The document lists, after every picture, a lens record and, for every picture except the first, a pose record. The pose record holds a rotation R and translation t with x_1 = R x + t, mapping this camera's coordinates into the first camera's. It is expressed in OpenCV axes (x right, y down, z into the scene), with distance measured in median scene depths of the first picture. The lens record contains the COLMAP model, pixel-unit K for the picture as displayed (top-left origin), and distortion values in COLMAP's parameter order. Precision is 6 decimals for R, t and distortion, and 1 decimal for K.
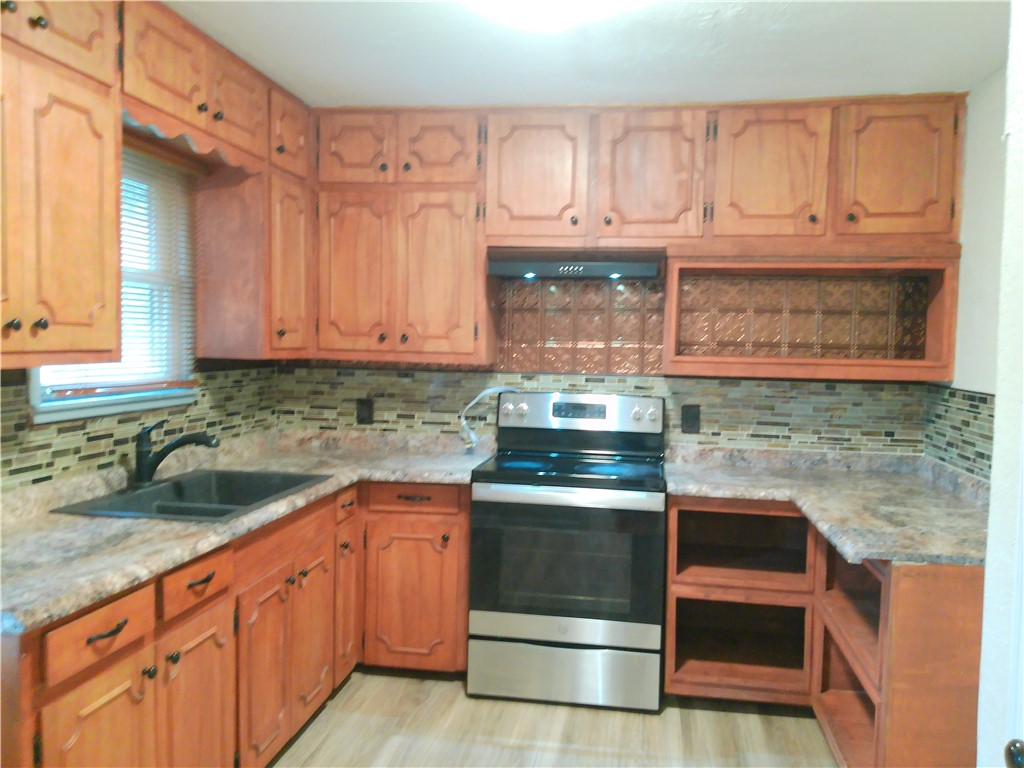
lens RADIAL K [[830.6, 0, 520.4], [0, 830.6, 401.6], [0, 0, 1]] dist [0.075376, -0.139298]
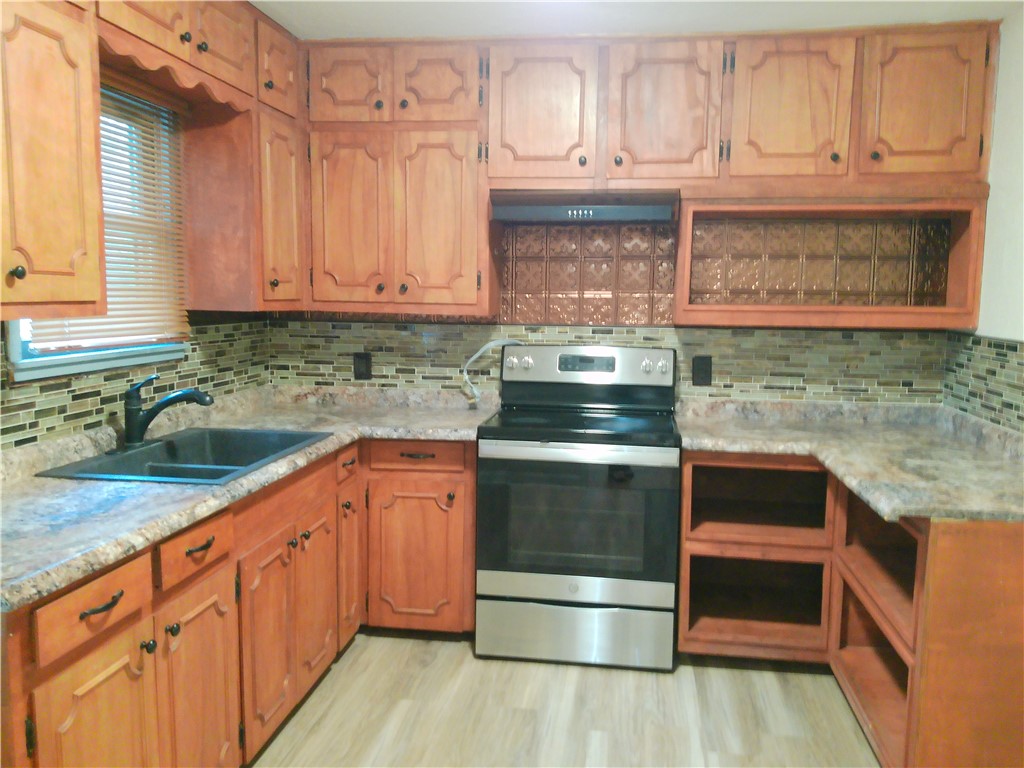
lens RADIAL K [[830.6, 0, 519.1], [0, 830.6, 400.1], [0, 0, 1]] dist [0.075376, -0.139298]
pose [[0.999875, -0.009528, 0.012585, -0.022155], [0.008833, 0.998495, 0.054118, 0.000918], [-0.013081, -0.054000, 0.998455, 0.043443]]
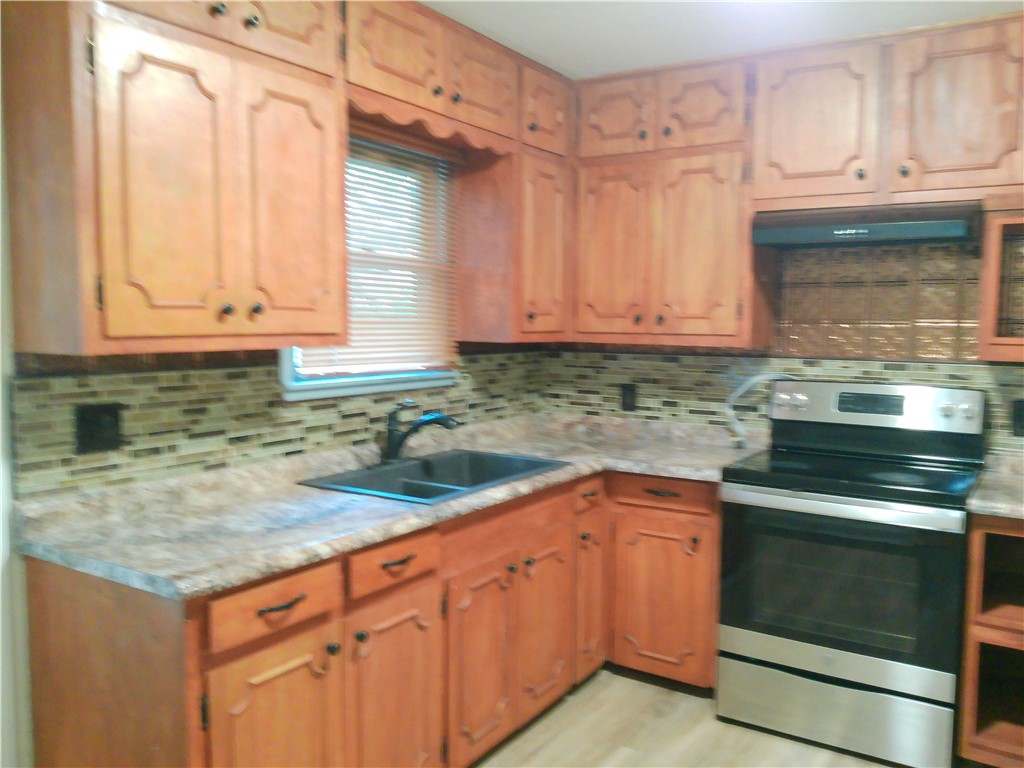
lens RADIAL K [[830.6, 0, 520.4], [0, 830.6, 398.8], [0, 0, 1]] dist [0.075376, -0.139298]
pose [[0.913581, 0.026498, -0.405792, 0.102066], [-0.020181, 0.999599, 0.019839, -0.003324], [0.406156, -0.009936, 0.913750, 0.097210]]
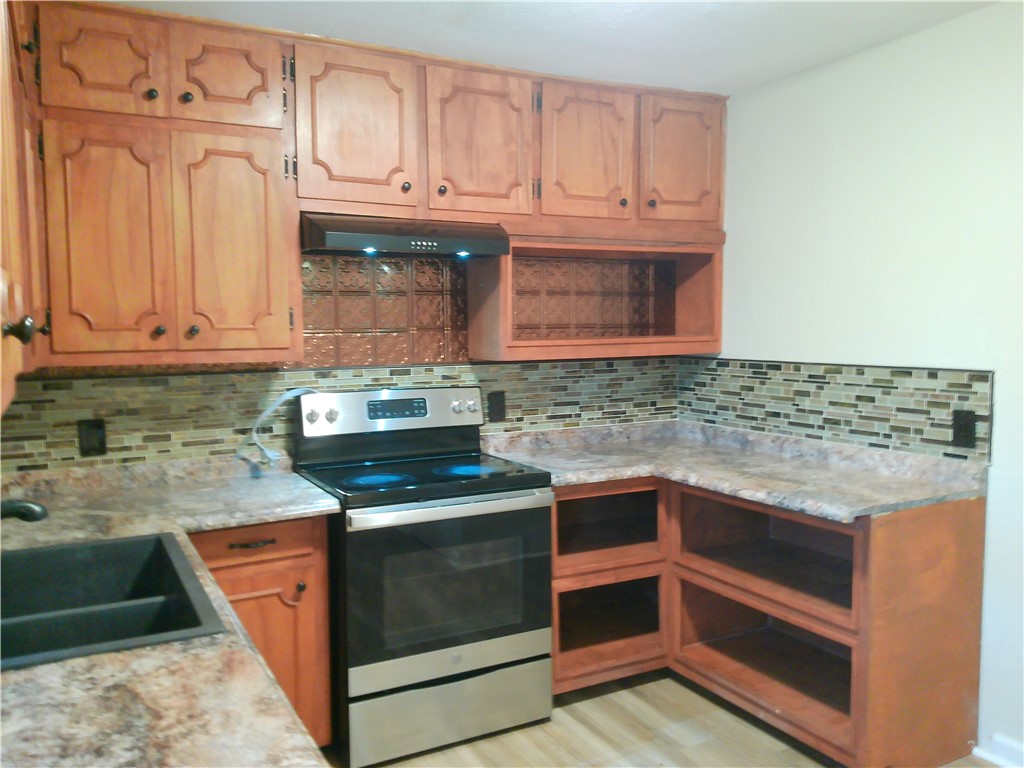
lens RADIAL K [[830.6, 0, 536.9], [0, 830.6, 398.5], [0, 0, 1]] dist [0.075376, -0.139298]
pose [[0.796787, -0.084074, 0.598383, -0.367924], [0.072753, 0.996417, 0.043124, -0.029032], [-0.599865, 0.009174, 0.800049, 0.240490]]
